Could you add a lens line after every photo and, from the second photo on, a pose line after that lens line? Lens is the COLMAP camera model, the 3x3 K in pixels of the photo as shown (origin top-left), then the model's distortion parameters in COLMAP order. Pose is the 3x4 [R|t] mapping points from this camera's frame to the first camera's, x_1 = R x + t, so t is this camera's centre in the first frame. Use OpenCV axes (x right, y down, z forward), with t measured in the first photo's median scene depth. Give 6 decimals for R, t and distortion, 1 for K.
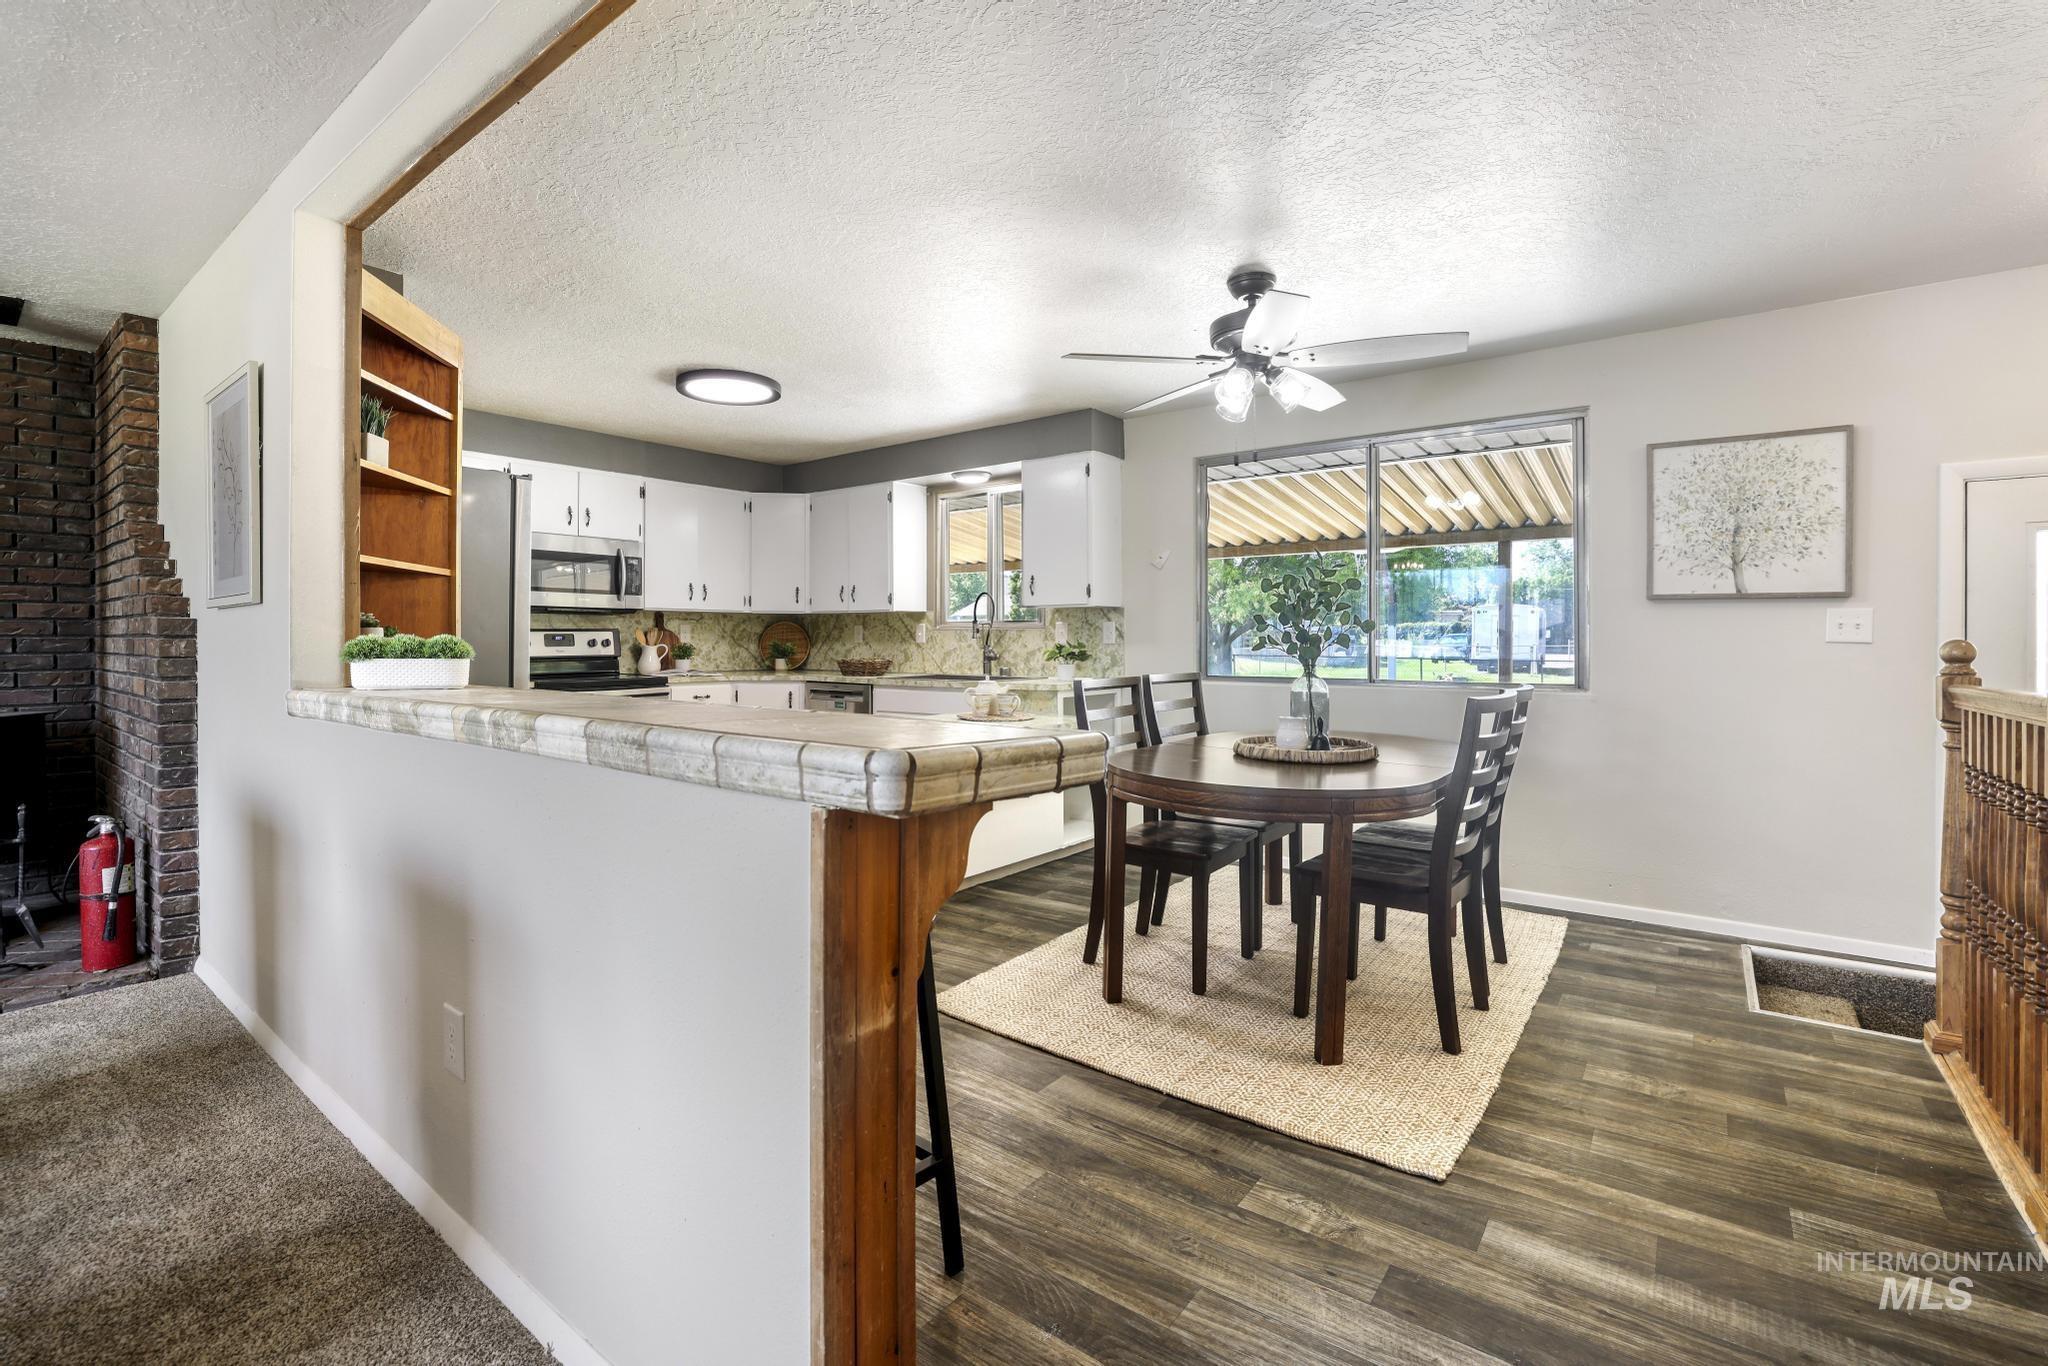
lens RADIAL K [[897.5, 0, 1071.1], [0, 897.5, 631.2], [0, 0, 1]] dist [-0.037130, 0.011370]
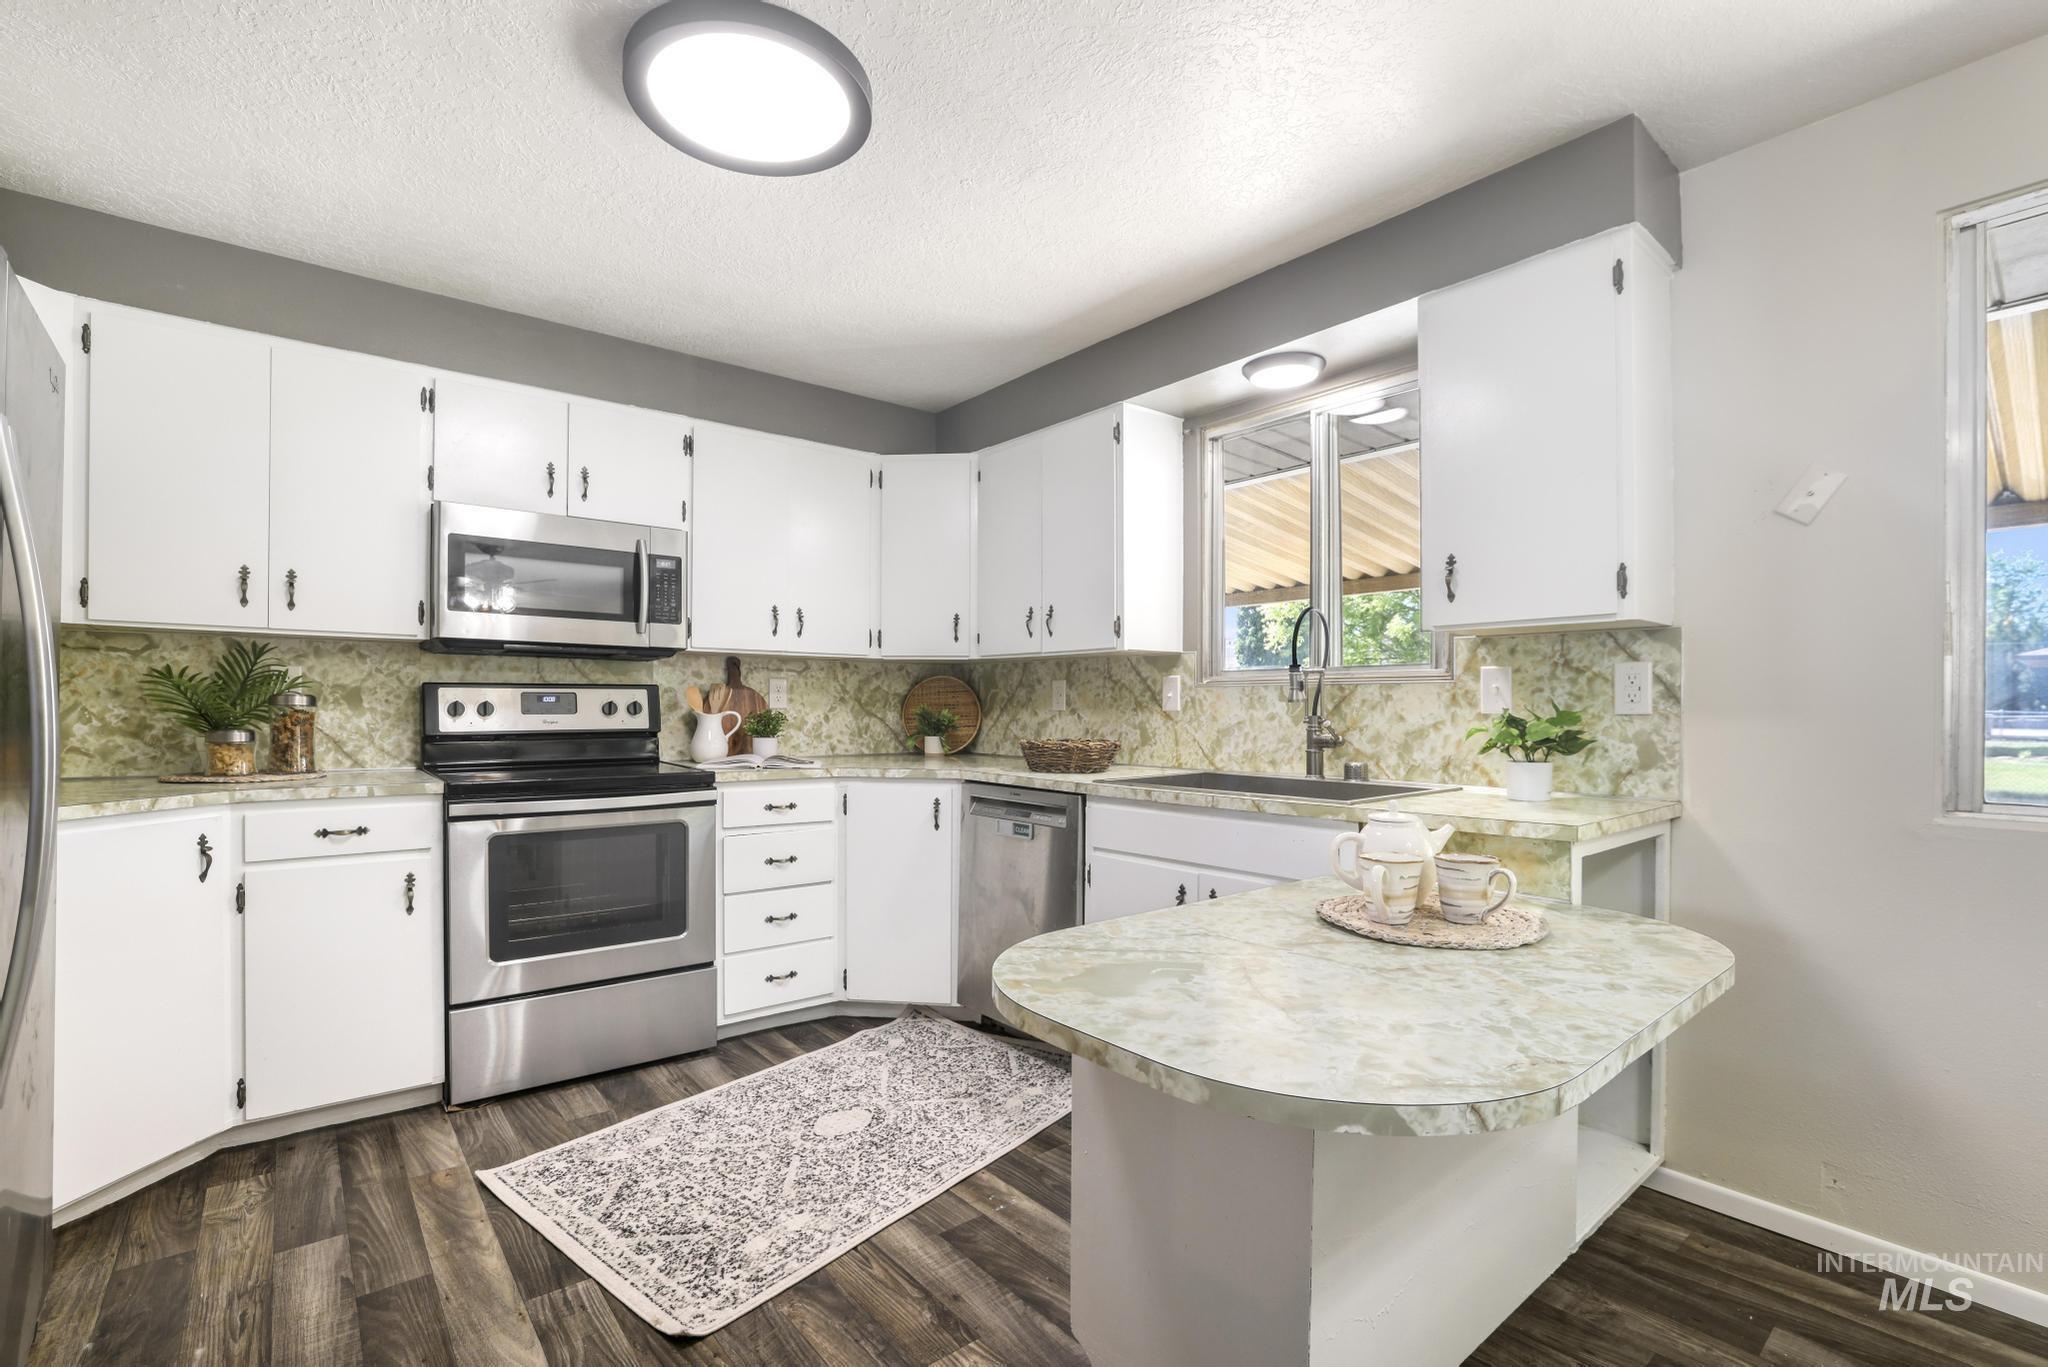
lens RADIAL K [[897.5, 0, 1065.0], [0, 897.5, 704.3], [0, 0, 1]] dist [-0.037130, 0.011370]
pose [[0.973946, 0.002932, -0.226760, -0.111861], [-0.001766, 0.999984, 0.005343, 0.006652], [0.226772, -0.004803, 0.973936, 0.478147]]
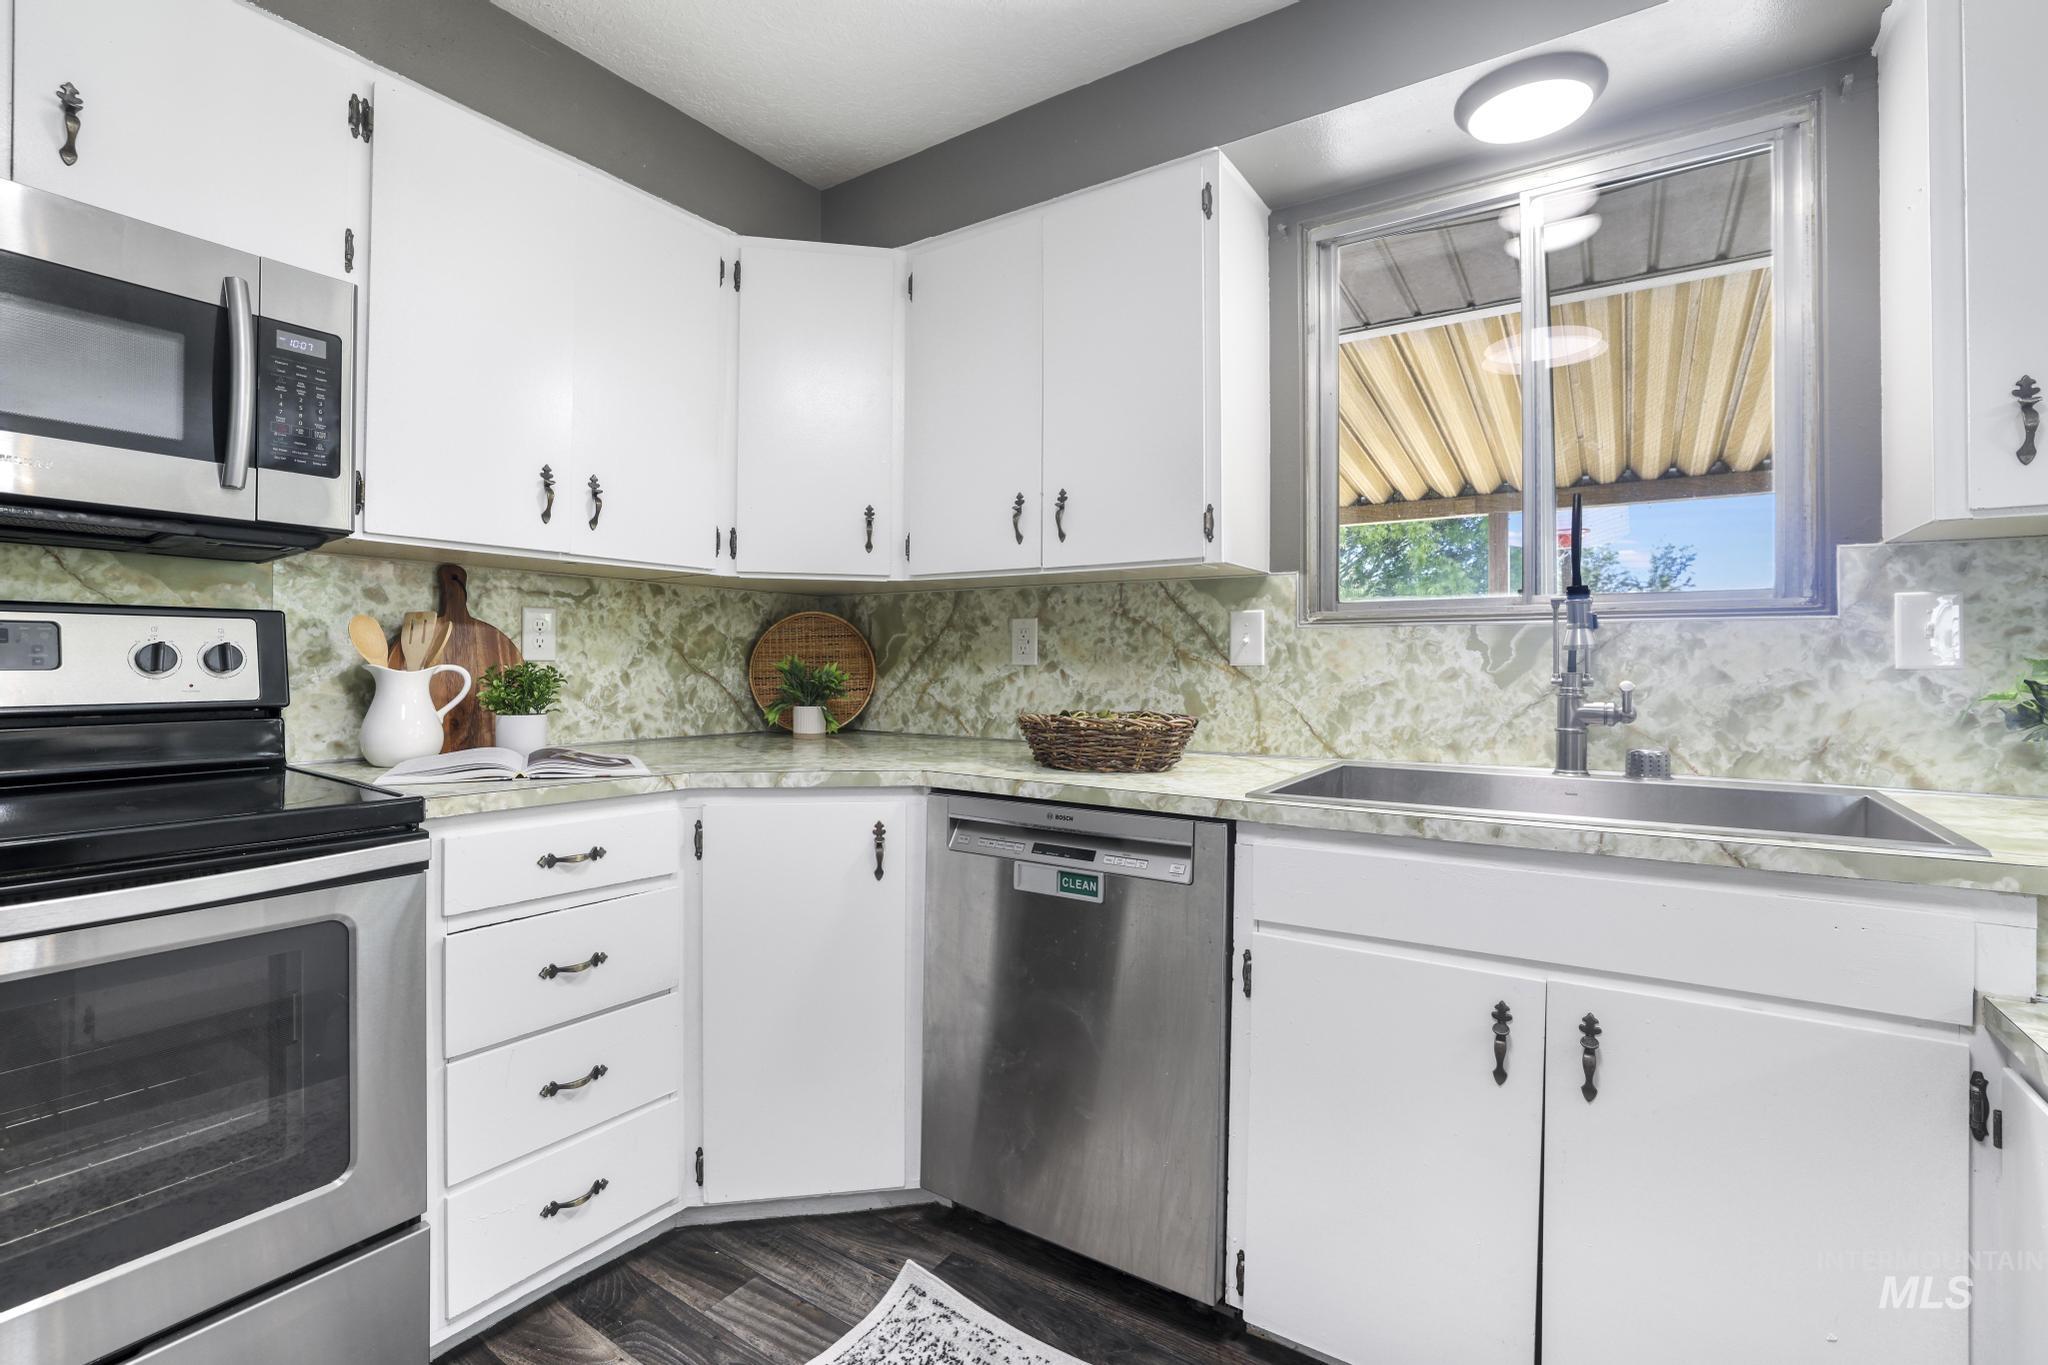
lens RADIAL K [[897.5, 0, 1065.4], [0, 897.5, 659.7], [0, 0, 1]] dist [-0.037130, 0.011370]
pose [[0.998311, 0.005952, 0.057796, -0.265877], [-0.006054, 0.999980, 0.001581, 0.011210], [-0.057786, -0.001928, 0.998327, 0.685967]]
